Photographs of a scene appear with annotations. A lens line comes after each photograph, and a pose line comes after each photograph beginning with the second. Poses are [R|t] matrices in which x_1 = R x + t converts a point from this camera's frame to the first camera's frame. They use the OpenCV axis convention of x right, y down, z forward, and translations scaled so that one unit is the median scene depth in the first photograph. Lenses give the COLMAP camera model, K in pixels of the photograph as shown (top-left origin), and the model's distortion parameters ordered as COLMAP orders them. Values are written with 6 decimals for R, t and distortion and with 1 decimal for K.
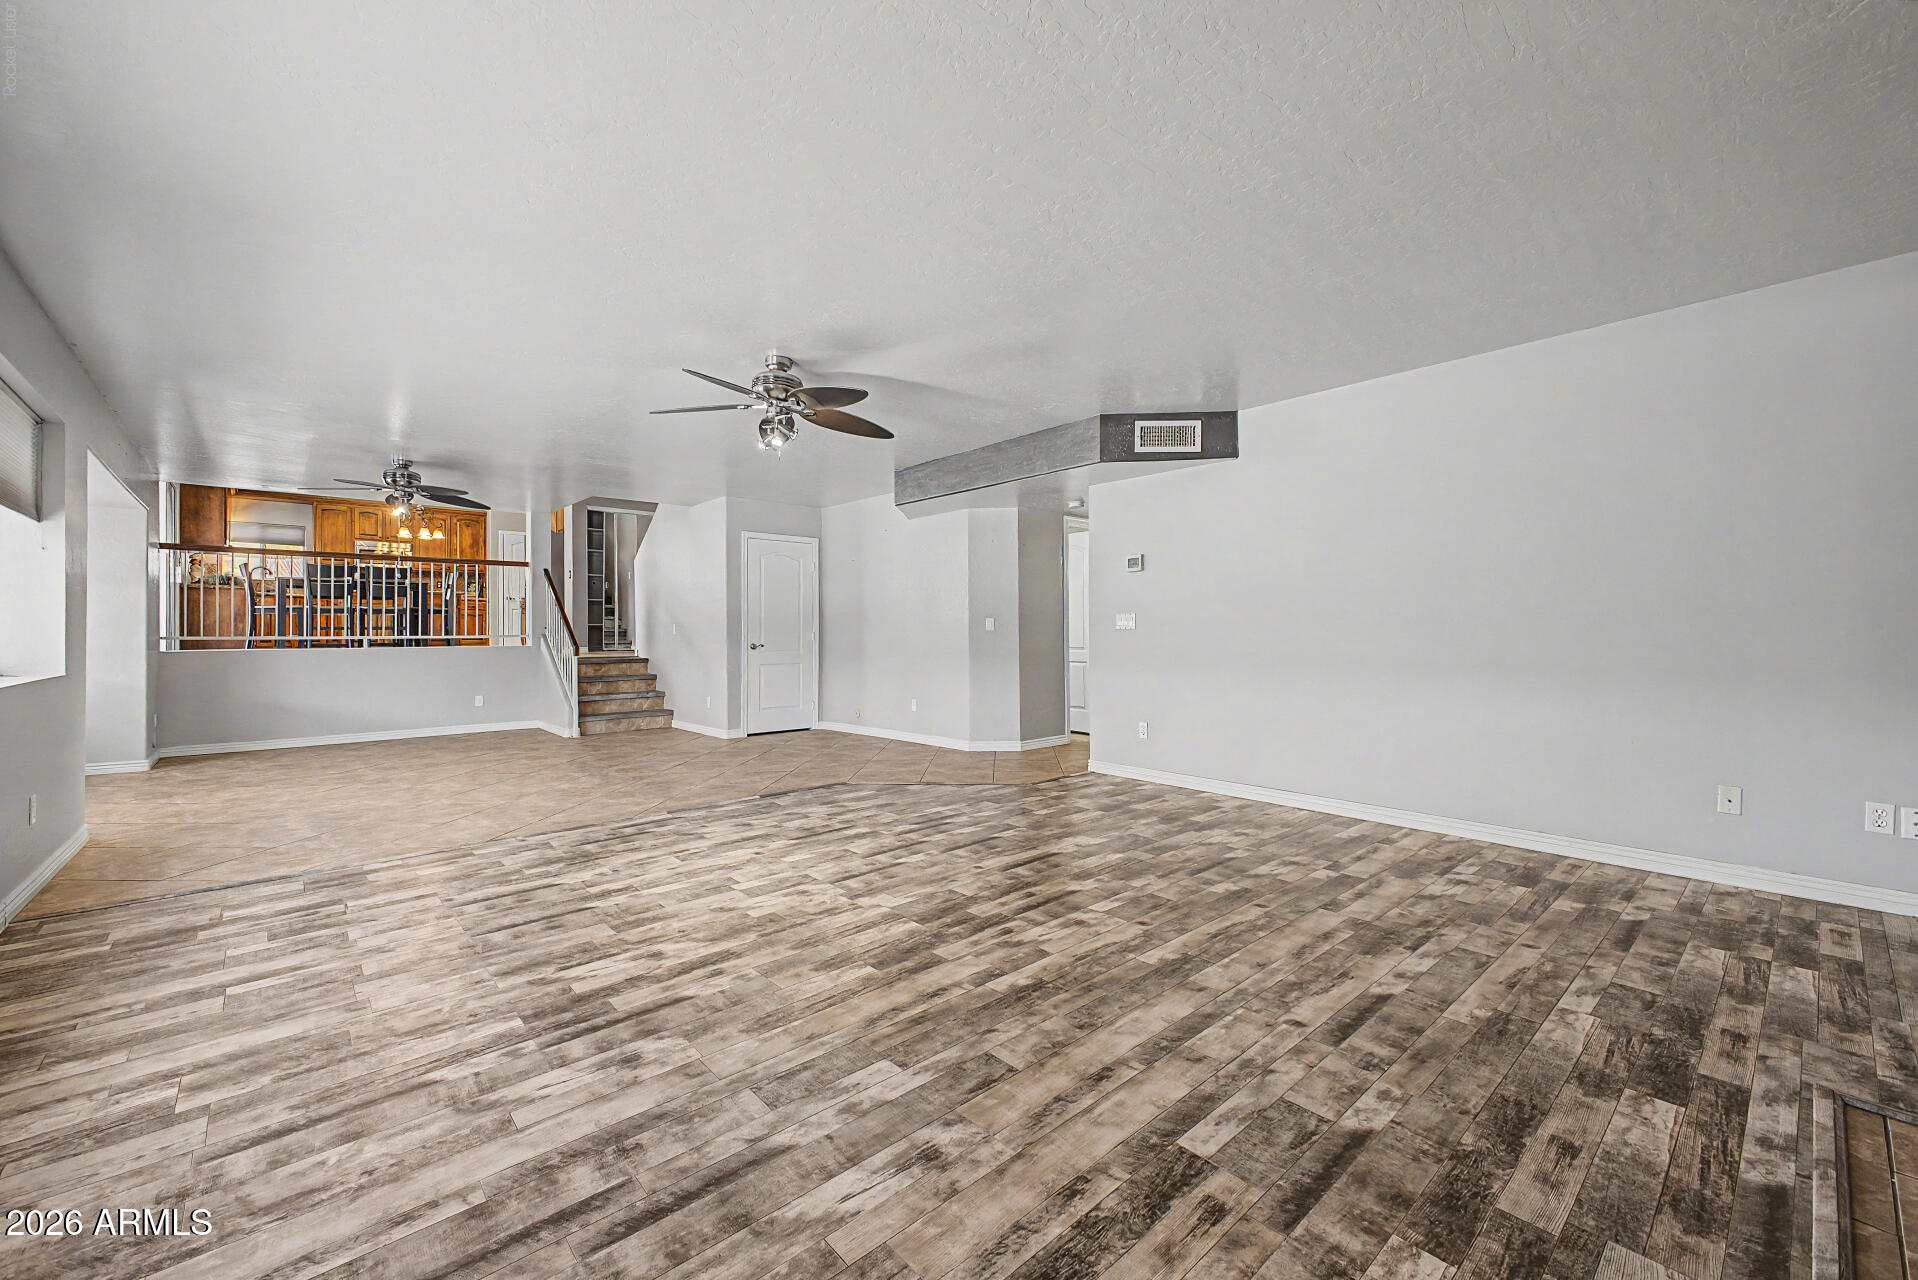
lens RADIAL K [[759.9, 0, 958.4], [0, 759.9, 622.4], [0, 0, 1]] dist [0.009331, -0.000282]
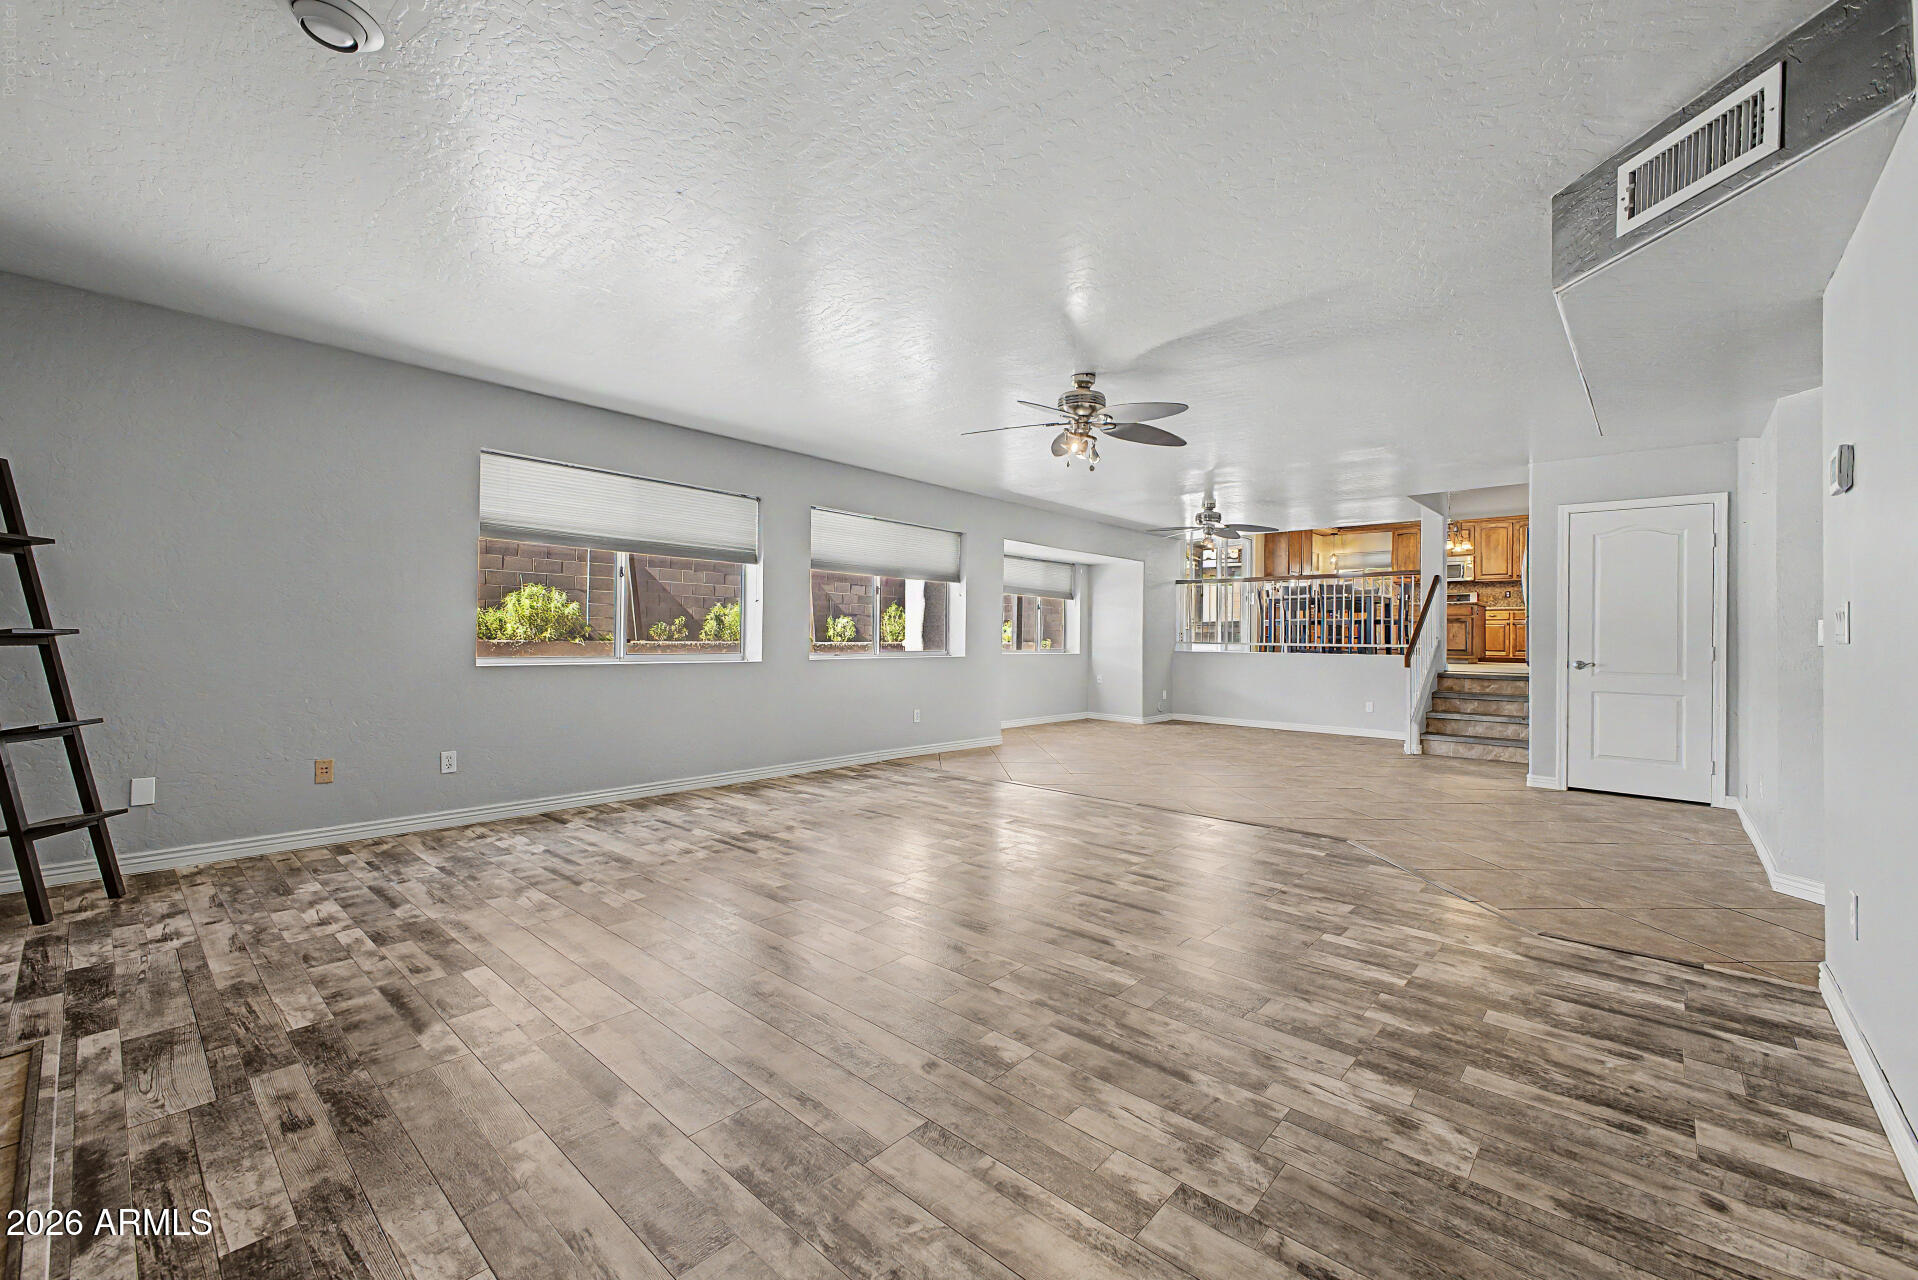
lens RADIAL K [[778.5, 0, 966.1], [0, 778.5, 628.8], [0, 0, 1]] dist [0.007133, -0.000190]
pose [[0.120131, -0.004489, -0.992748, 1.083162], [-0.003613, 0.999981, -0.004959, 0.009276], [0.992751, 0.004182, 0.120112, 0.980458]]
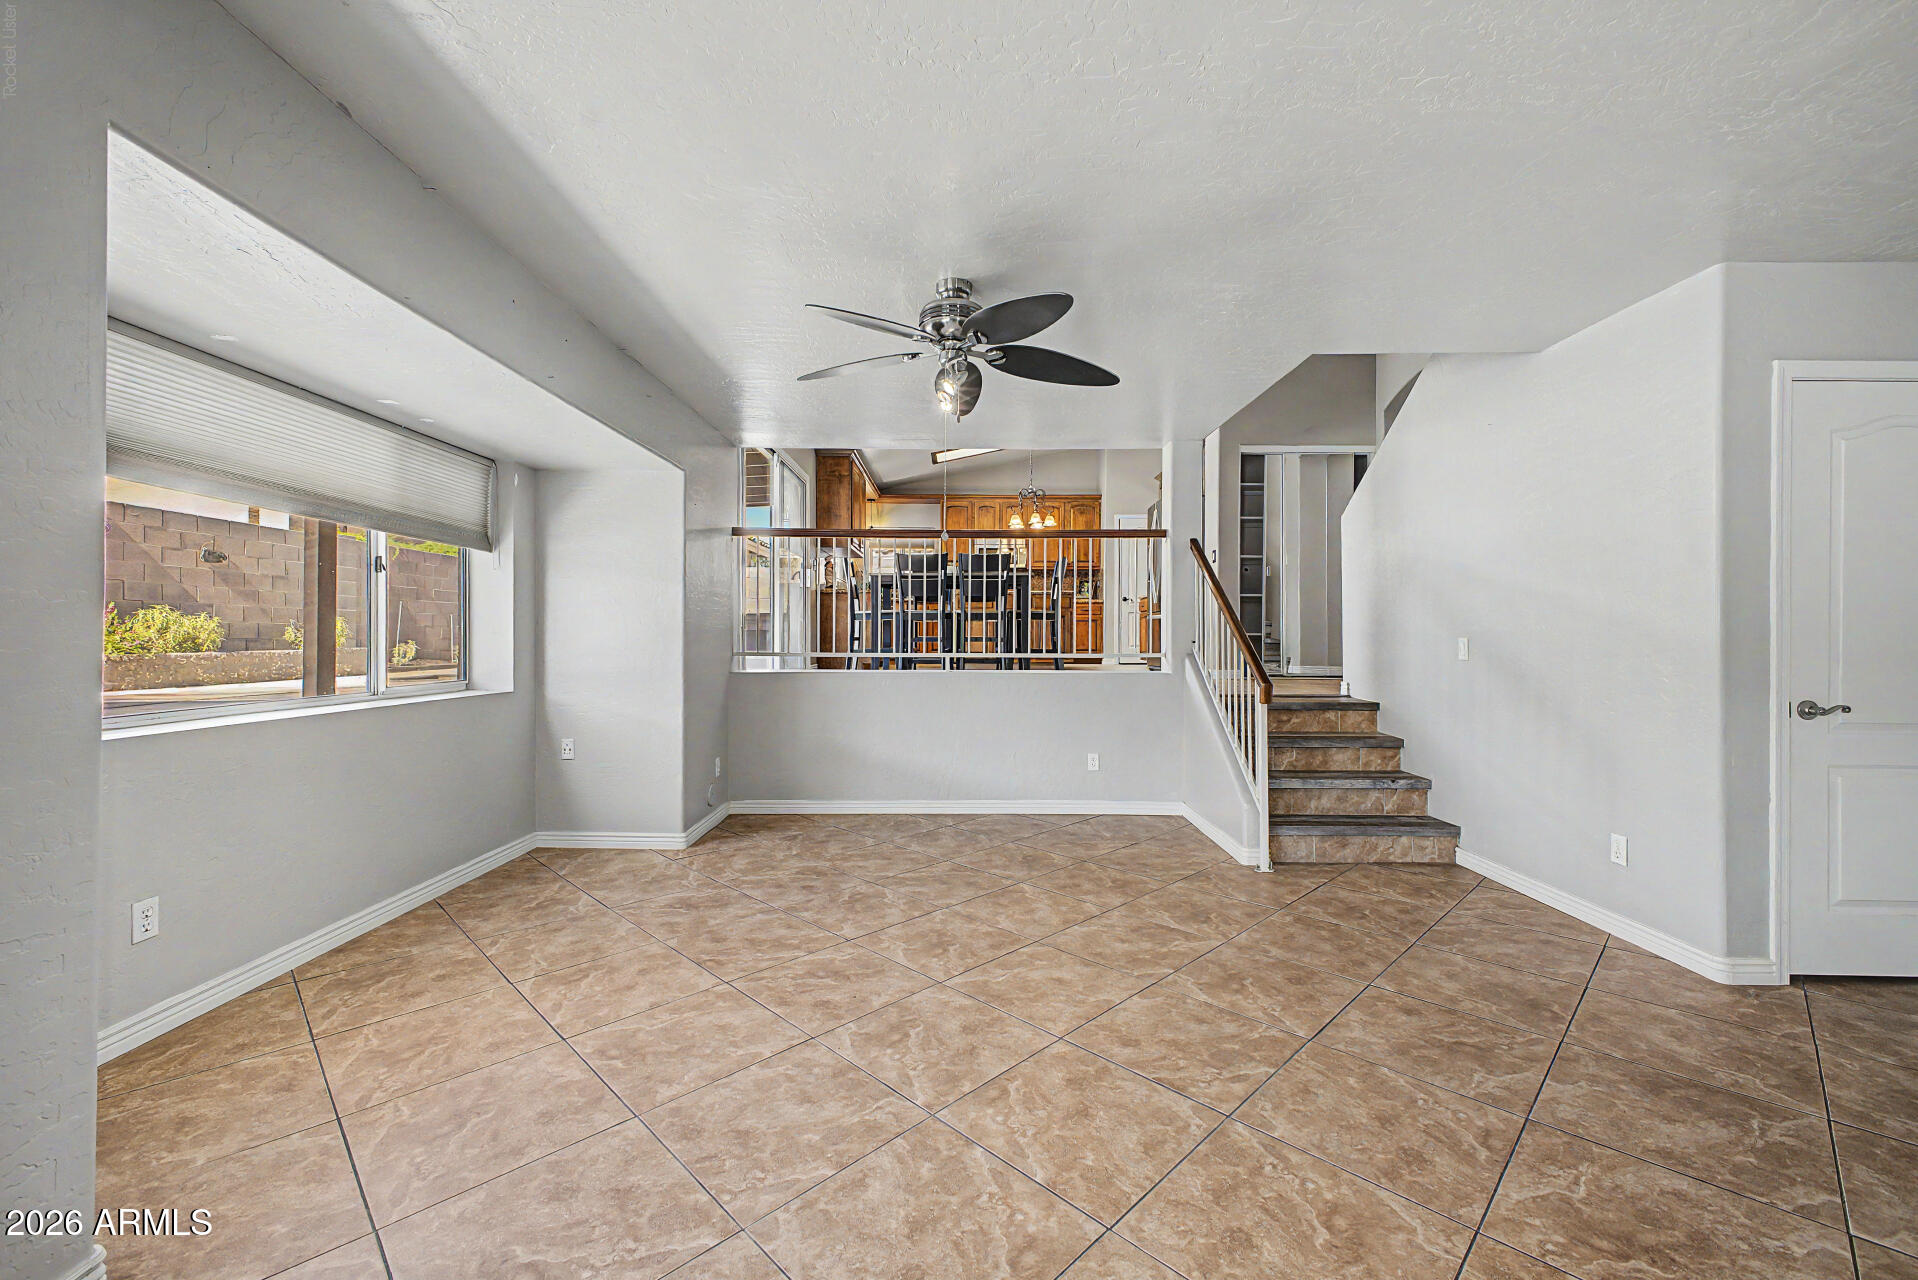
lens RADIAL K [[766.3, 0, 963.9], [0, 766.3, 632.9], [0, 0, 1]] dist [0.008852, -0.000775]
pose [[0.747275, 0.004202, -0.664502, -0.914032], [-0.000156, 0.999981, 0.006148, -0.010471], [0.664515, -0.004491, 0.747261, 1.442607]]
